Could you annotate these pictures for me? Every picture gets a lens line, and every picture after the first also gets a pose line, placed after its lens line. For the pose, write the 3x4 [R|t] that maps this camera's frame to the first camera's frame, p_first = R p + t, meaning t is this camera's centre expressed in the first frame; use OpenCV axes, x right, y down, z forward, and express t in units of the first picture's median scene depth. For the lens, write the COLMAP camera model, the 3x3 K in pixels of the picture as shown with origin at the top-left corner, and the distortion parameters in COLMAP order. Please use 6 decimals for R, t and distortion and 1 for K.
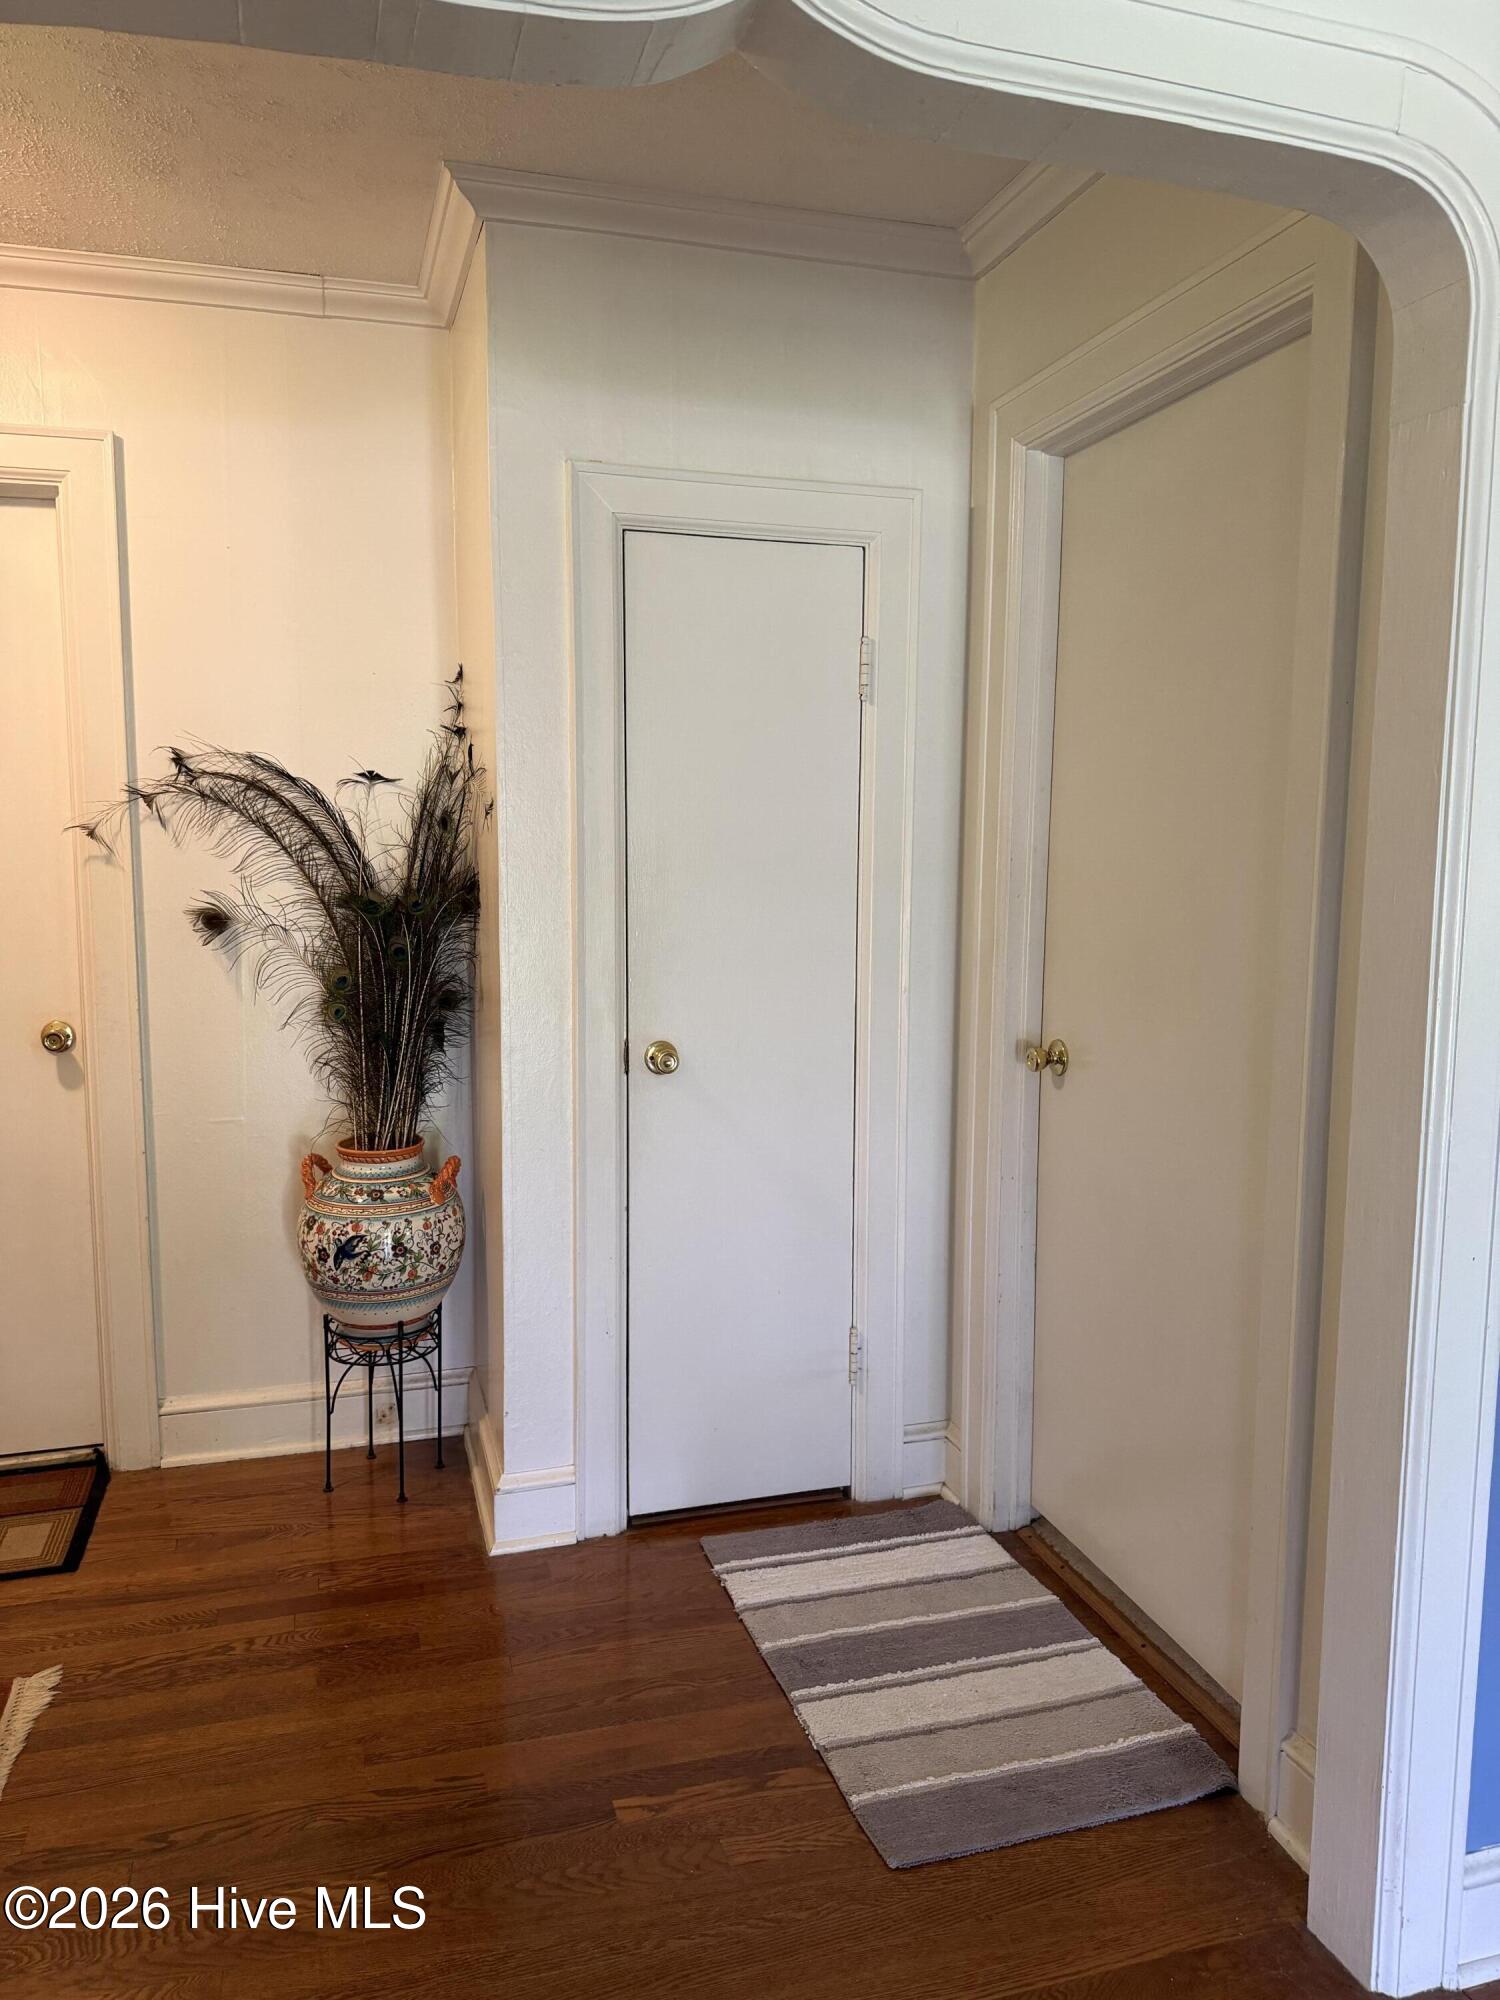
lens RADIAL K [[1375.9, 0, 750.0], [0, 1375.9, 1000.0], [0, 0, 1]] dist [0.052308, -0.001946]
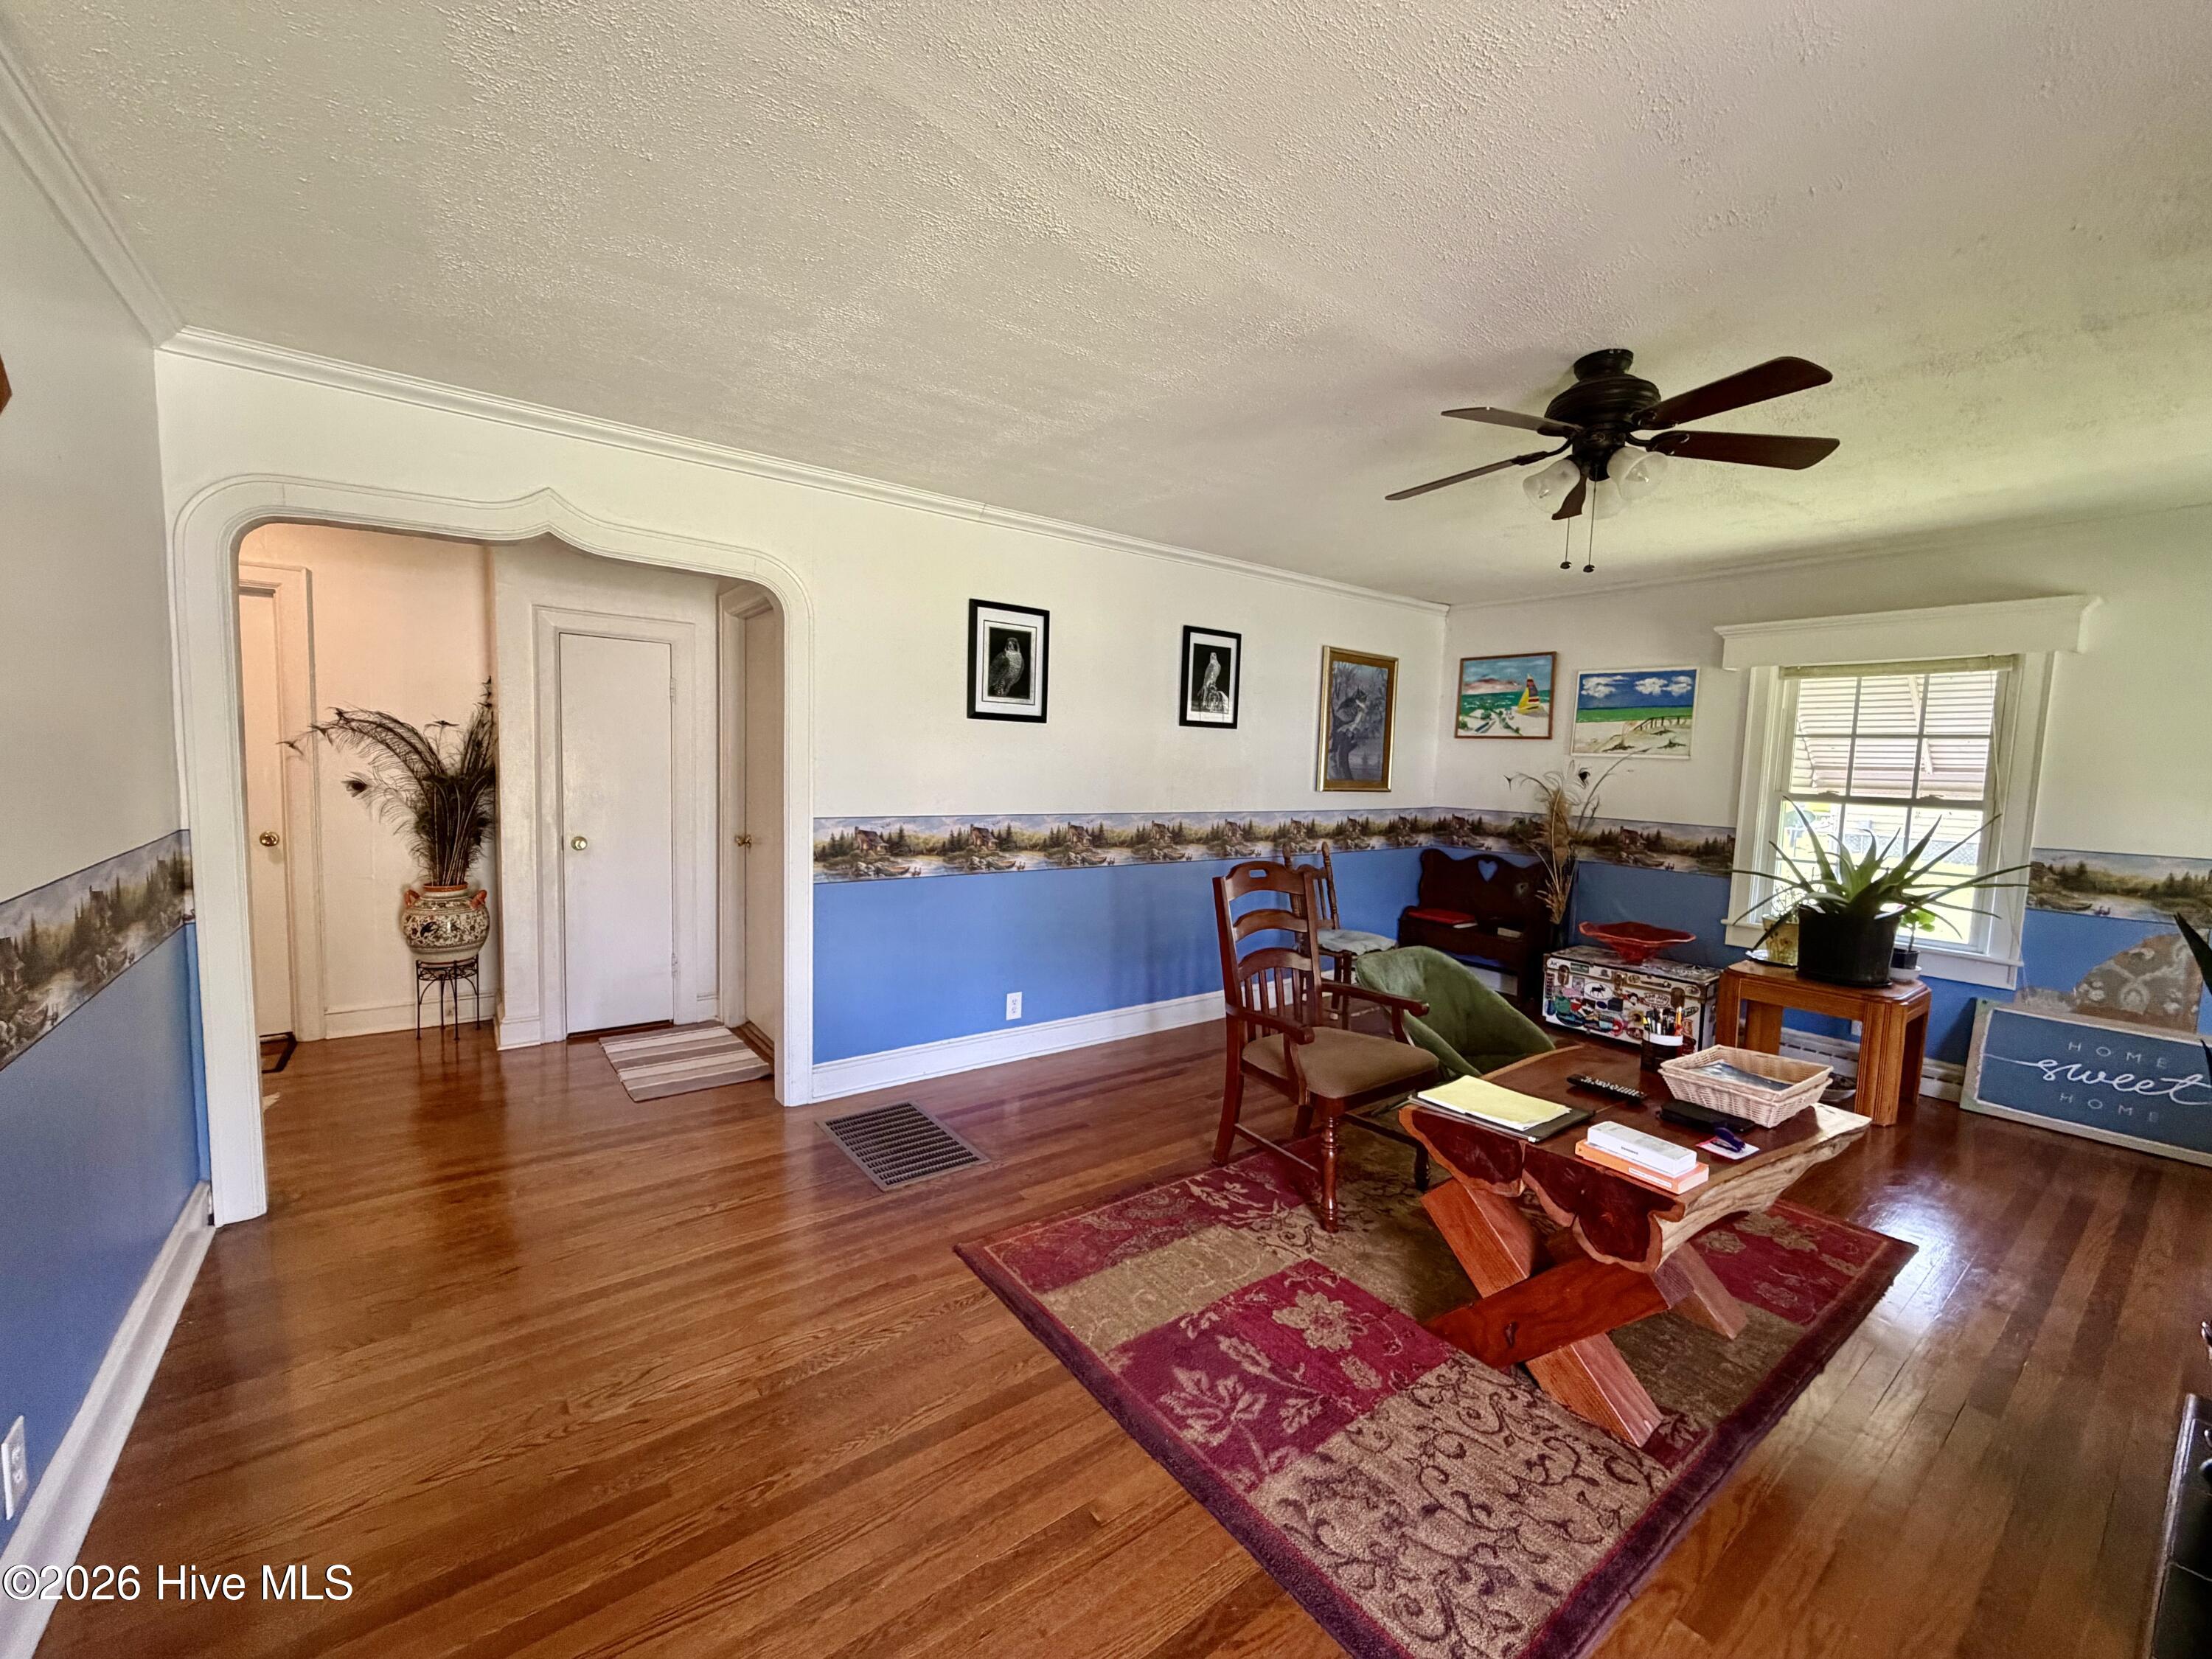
lens RADIAL K [[881.9, 0, 1098.6], [0, 881.9, 831.9], [0, 0, 1]] dist [0.001270, 0.000118]
pose [[0.941546, -0.002942, 0.336872, 0.253976], [0.013915, 0.999448, -0.030166, 0.075692], [-0.336597, 0.033091, 0.941067, -0.728220]]
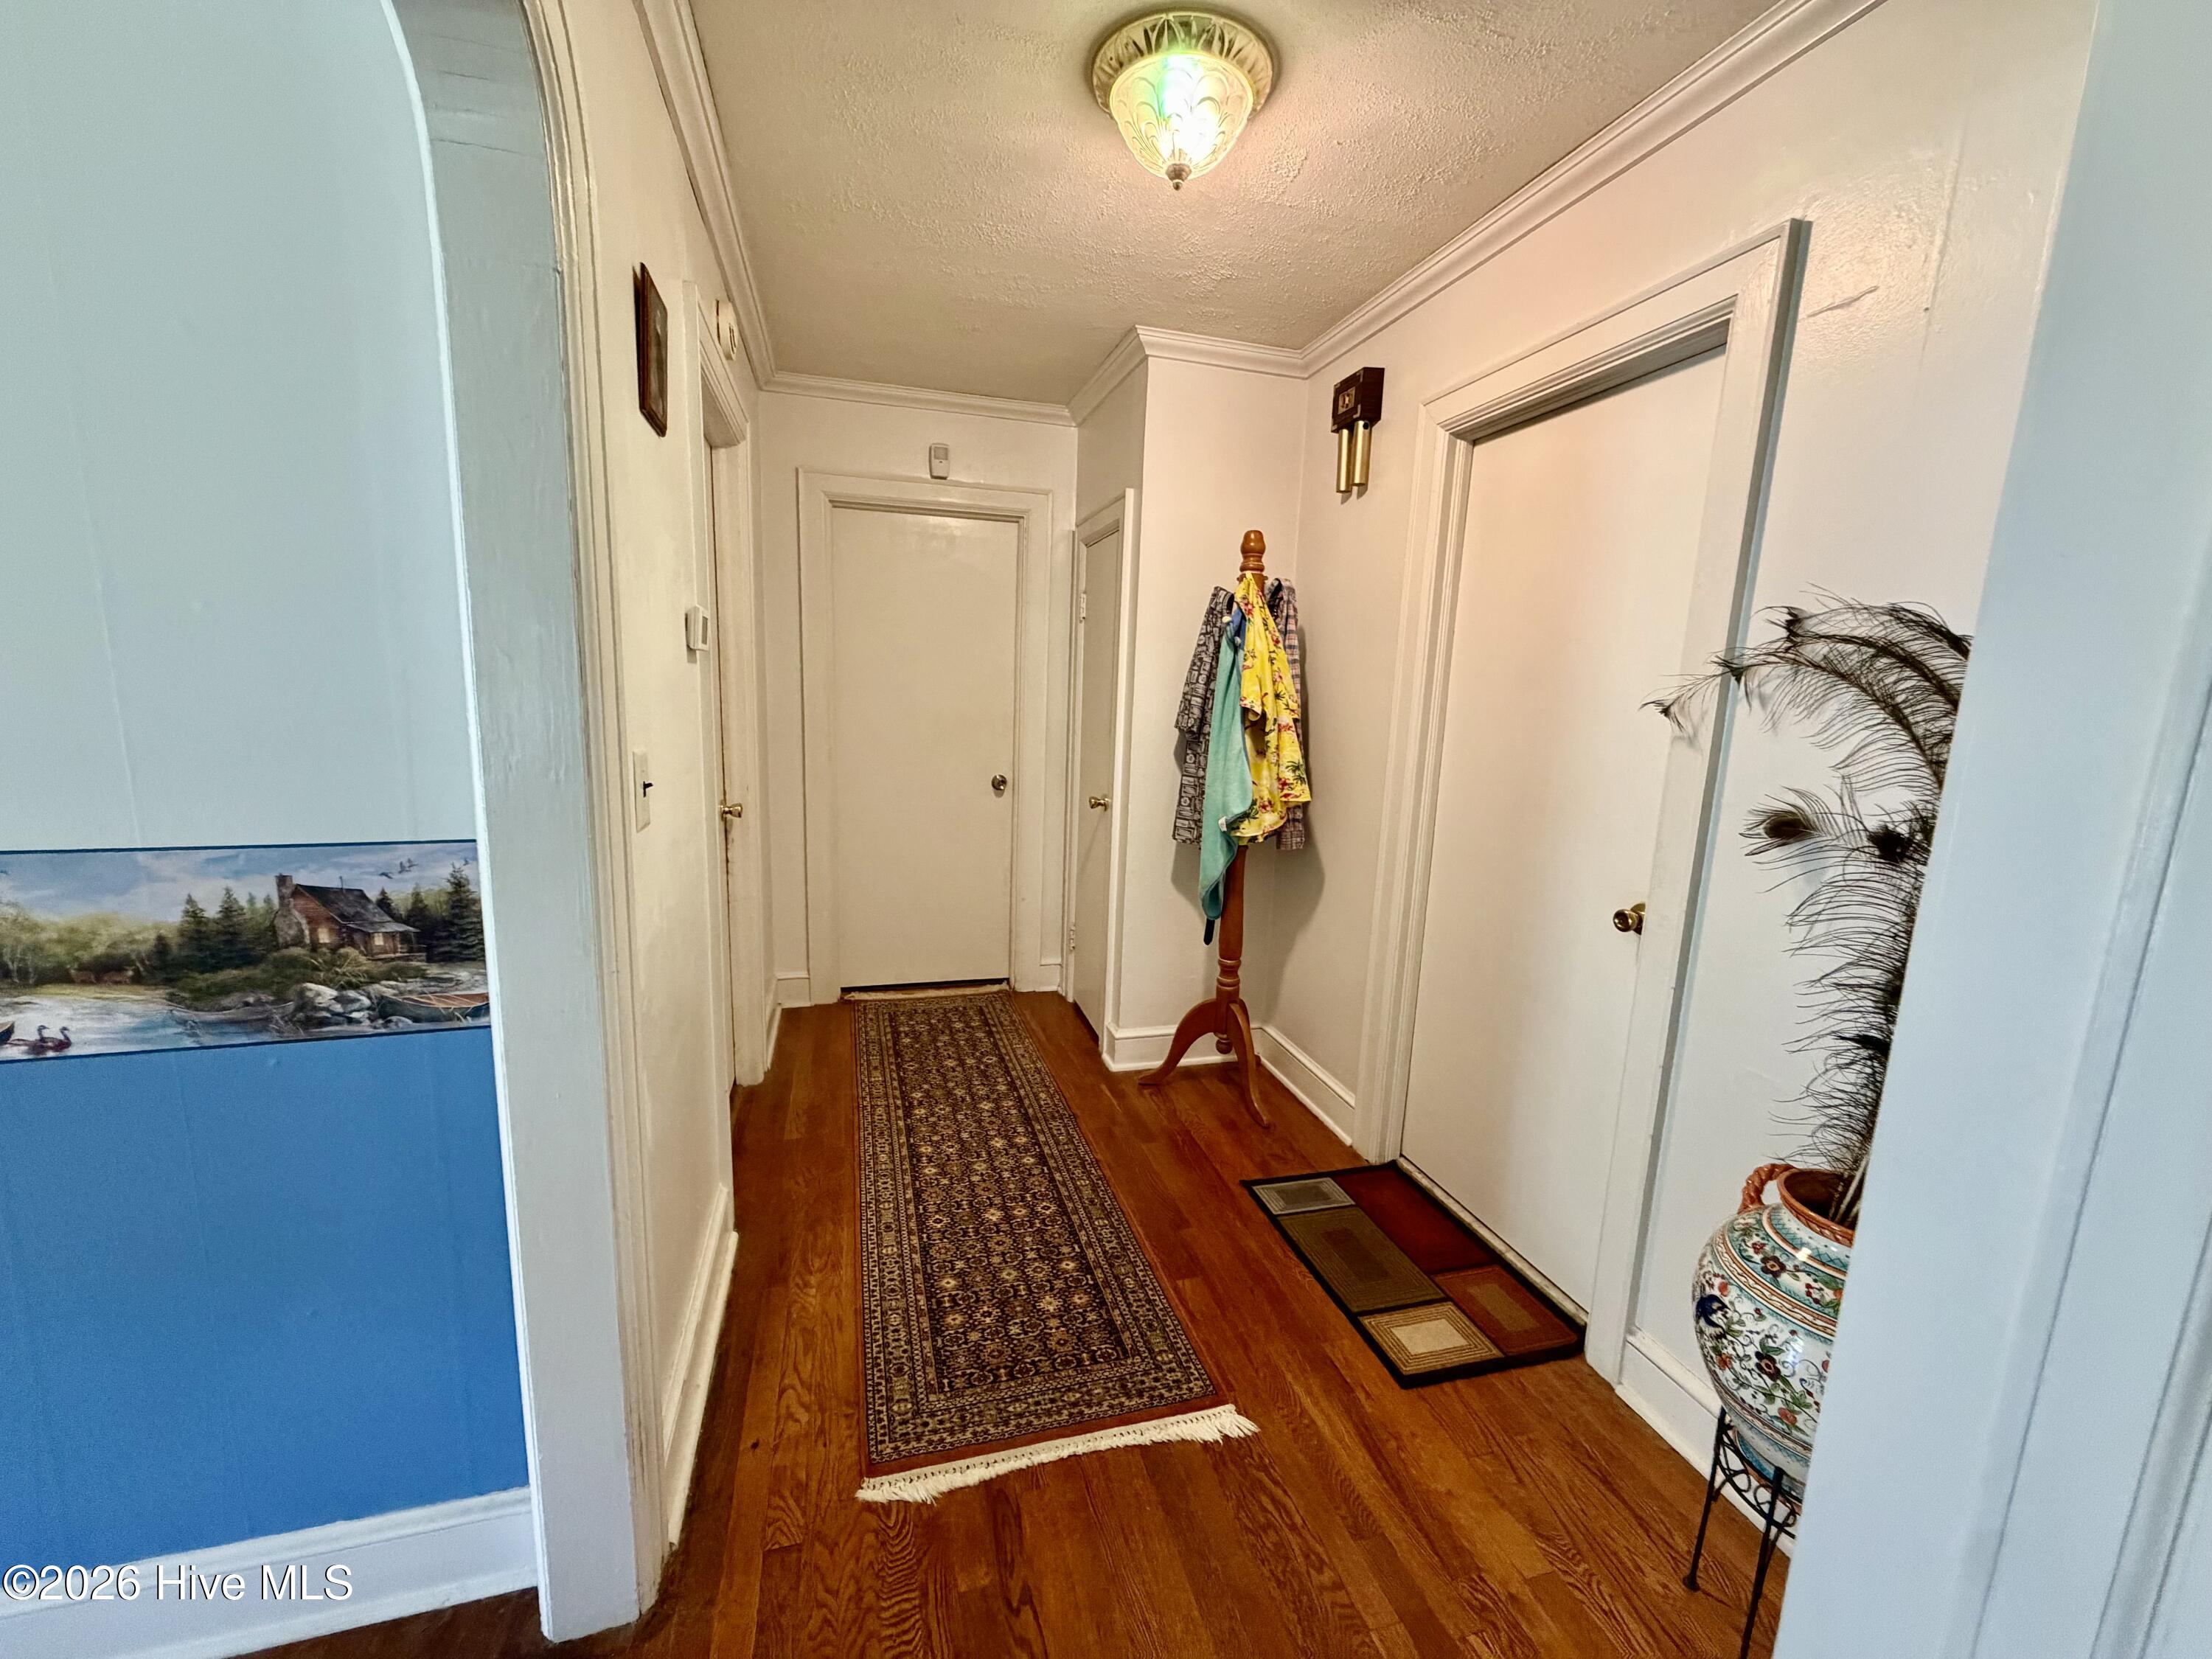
lens RADIAL K [[881.9, 0, 1098.6], [0, 881.9, 831.9], [0, 0, 1]] dist [0.001270, 0.000118]
pose [[-0.014543, 0.159910, -0.987024, 0.111421], [-0.154351, 0.974938, 0.160226, -0.075211], [0.987909, 0.154678, 0.010504, 0.619704]]
